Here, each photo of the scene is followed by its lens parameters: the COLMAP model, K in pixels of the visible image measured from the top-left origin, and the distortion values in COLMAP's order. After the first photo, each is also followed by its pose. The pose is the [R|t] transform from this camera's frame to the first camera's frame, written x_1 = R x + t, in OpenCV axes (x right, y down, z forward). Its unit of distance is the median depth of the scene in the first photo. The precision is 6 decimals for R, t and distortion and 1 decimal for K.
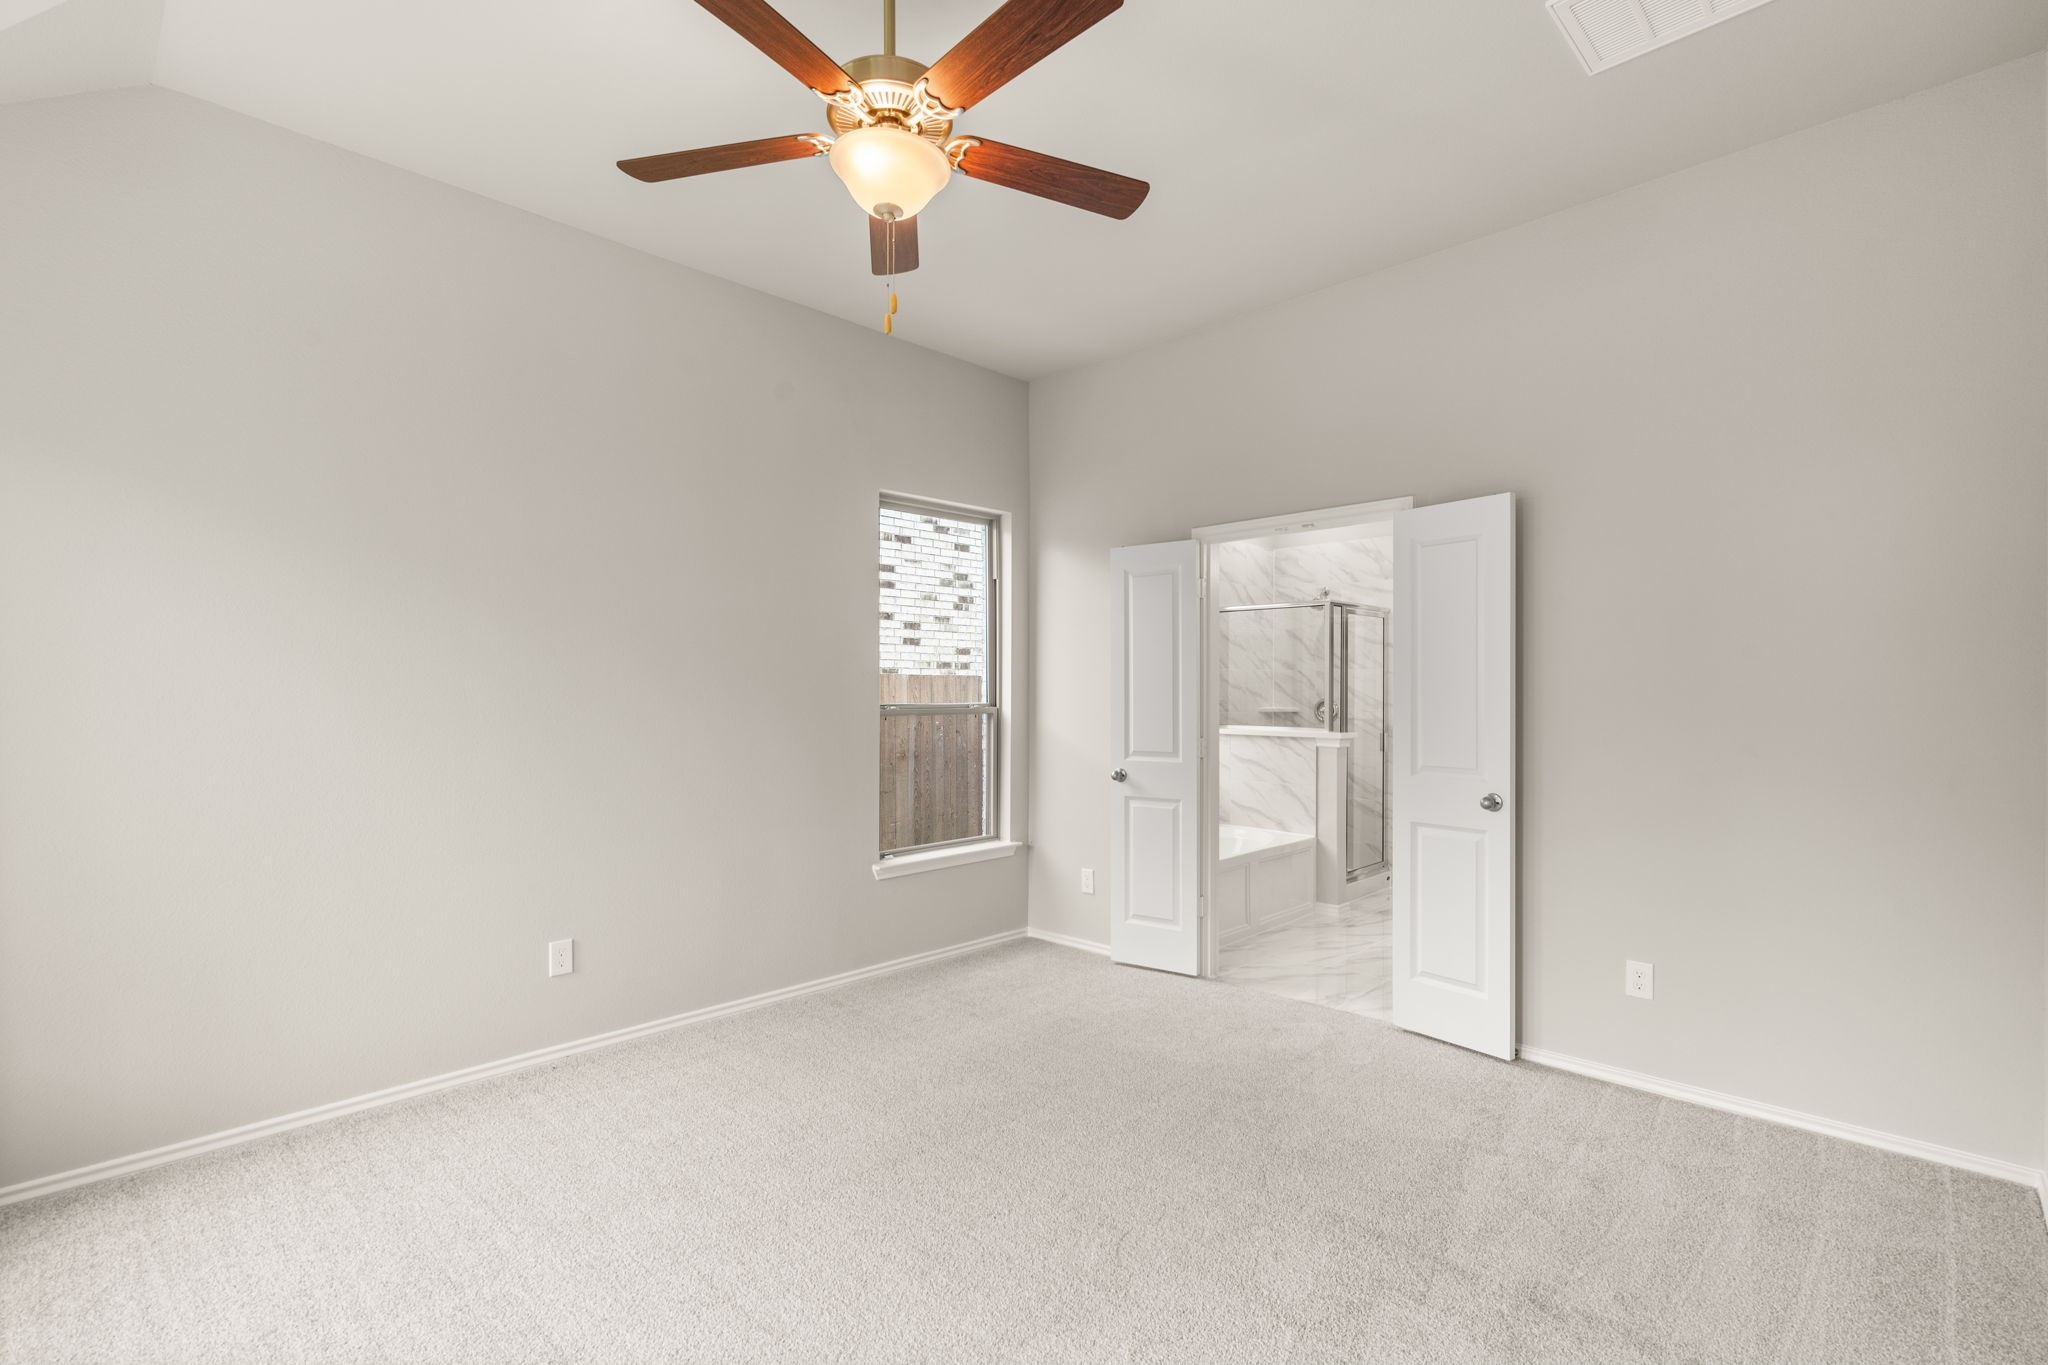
lens RADIAL K [[930.8, 0, 1028.2], [0, 930.8, 678.6], [0, 0, 1]] dist [0.001621, 0.000529]
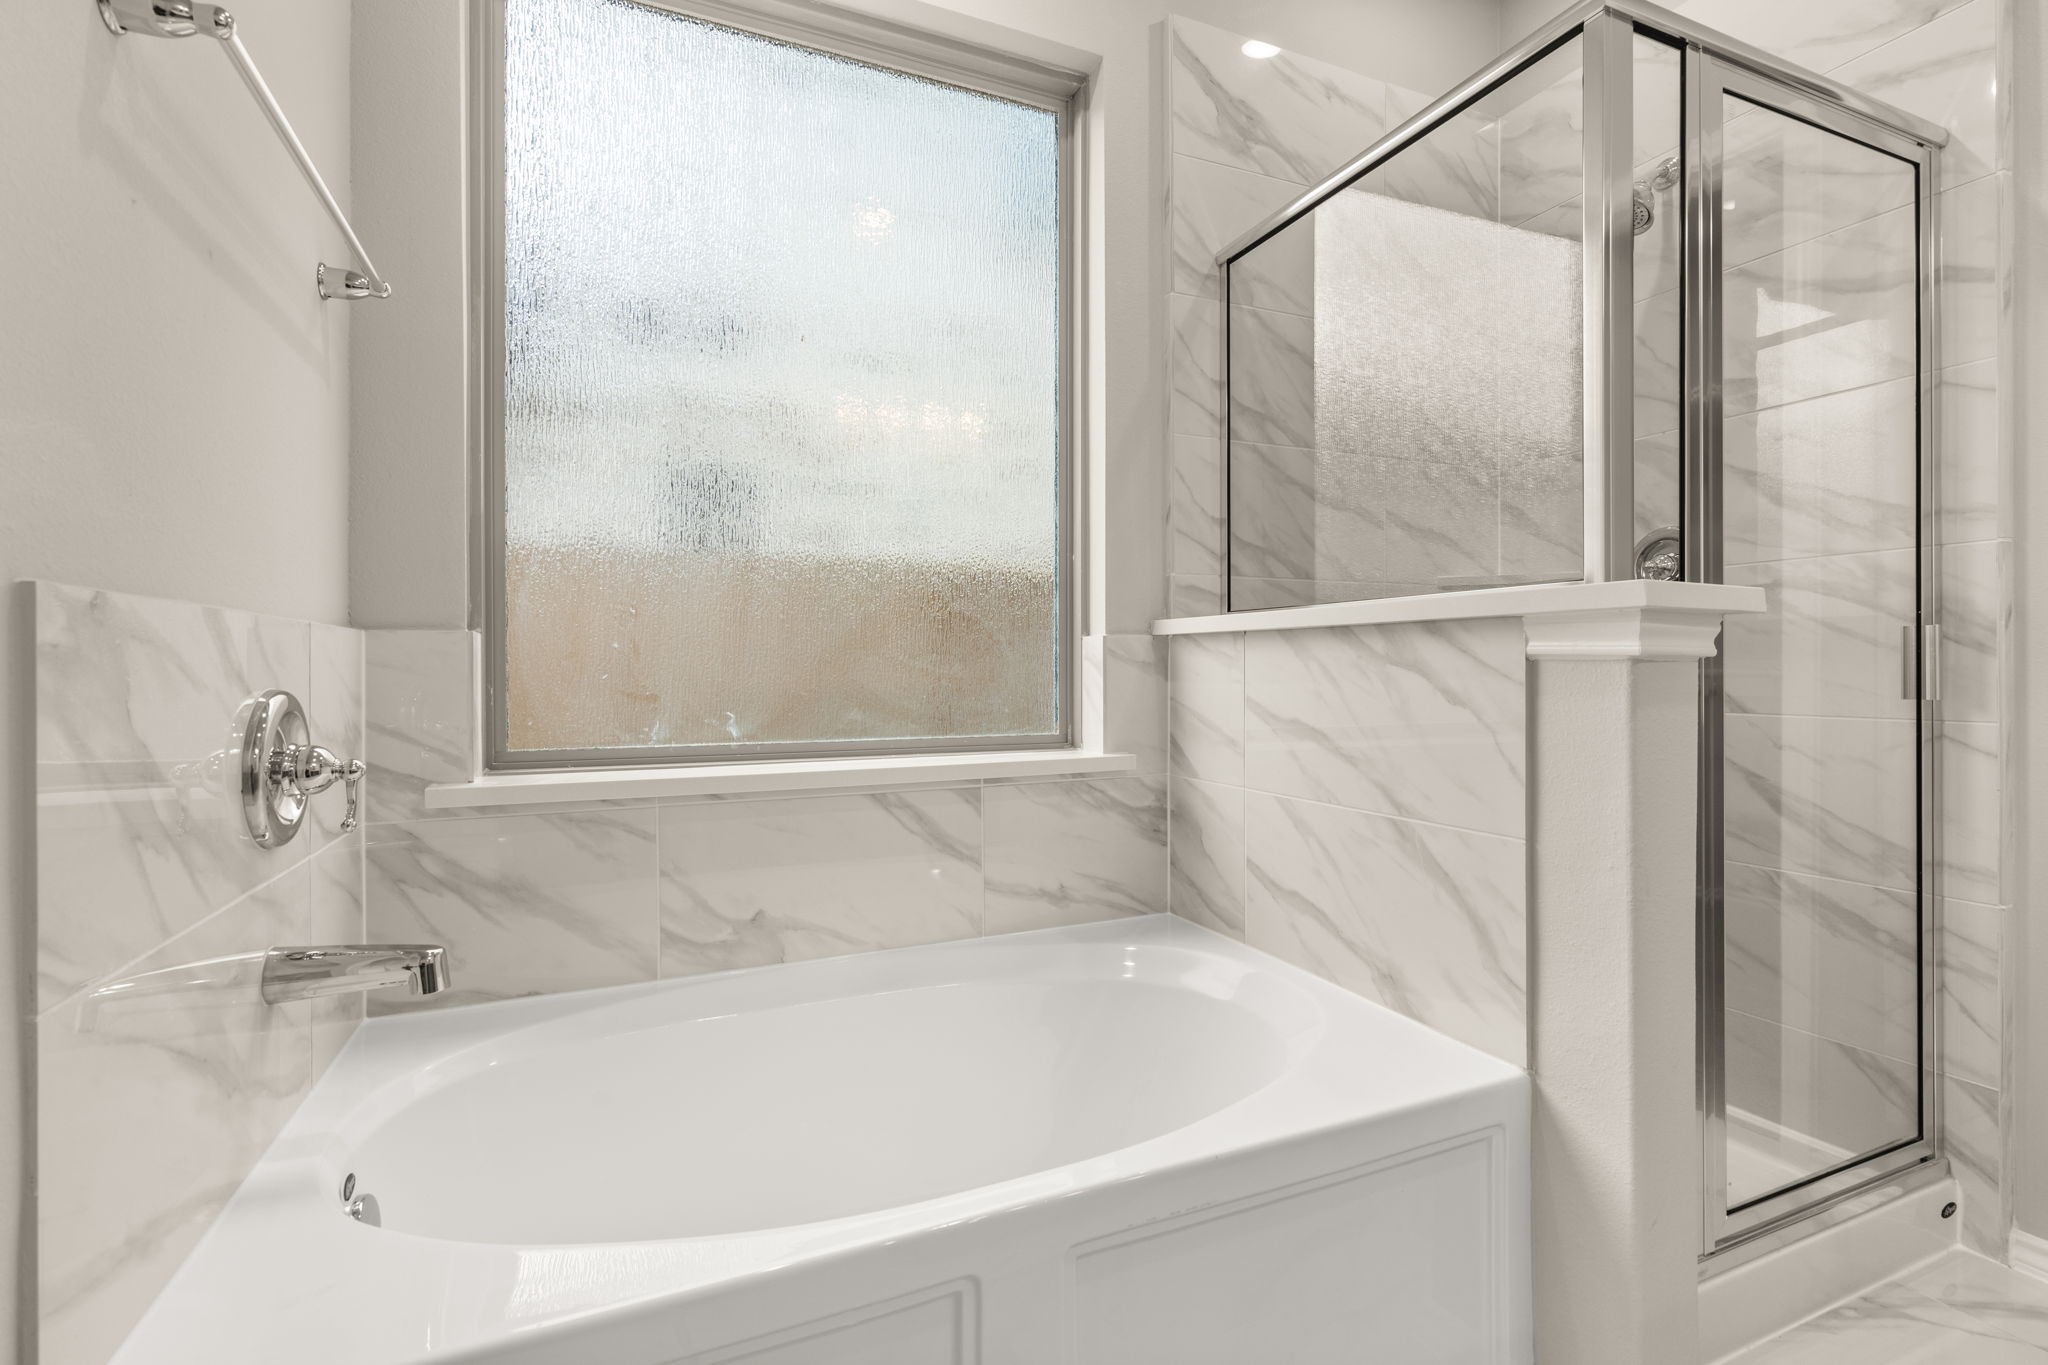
lens RADIAL K [[922.9, 0, 1026.7], [0, 922.9, 656.1], [0, 0, 1]] dist [0.001115, 0.000033]
pose [[0.926571, -0.008384, -0.376027, 0.266787], [0.009886, 0.999949, 0.002063, 0.067207], [0.375990, -0.005629, 0.926607, 0.717881]]
